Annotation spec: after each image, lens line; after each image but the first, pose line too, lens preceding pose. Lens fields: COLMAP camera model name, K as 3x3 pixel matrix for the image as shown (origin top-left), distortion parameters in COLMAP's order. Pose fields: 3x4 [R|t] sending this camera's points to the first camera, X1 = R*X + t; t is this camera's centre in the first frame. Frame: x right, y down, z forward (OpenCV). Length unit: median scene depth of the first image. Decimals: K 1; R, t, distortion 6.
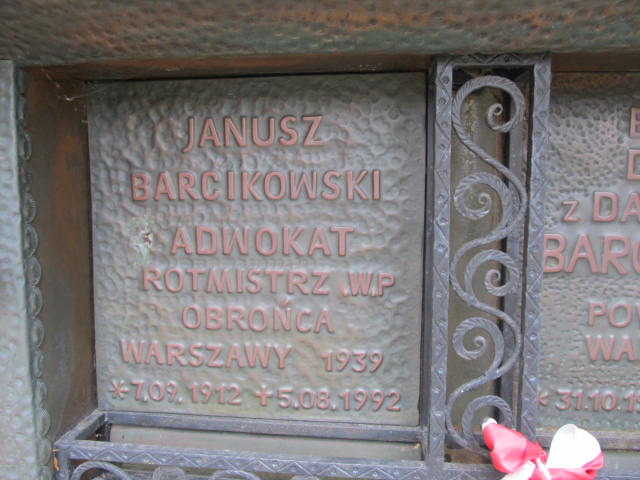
lens RADIAL K [[453.2, 0, 320.0], [0, 453.2, 240.0], [0, 0, 1]] dist [-0.044336, 0.003611]
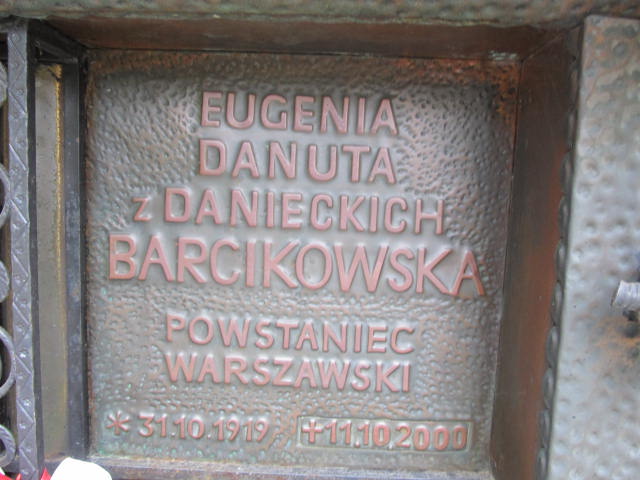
lens RADIAL K [[453.2, 0, 320.0], [0, 453.2, 240.0], [0, 0, 1]] dist [-0.044336, 0.003611]
pose [[0.995484, 0.028181, 0.090652, 0.815285], [-0.027834, 0.999600, -0.005087, -0.009877], [-0.090759, 0.002541, 0.995870, 0.094188]]
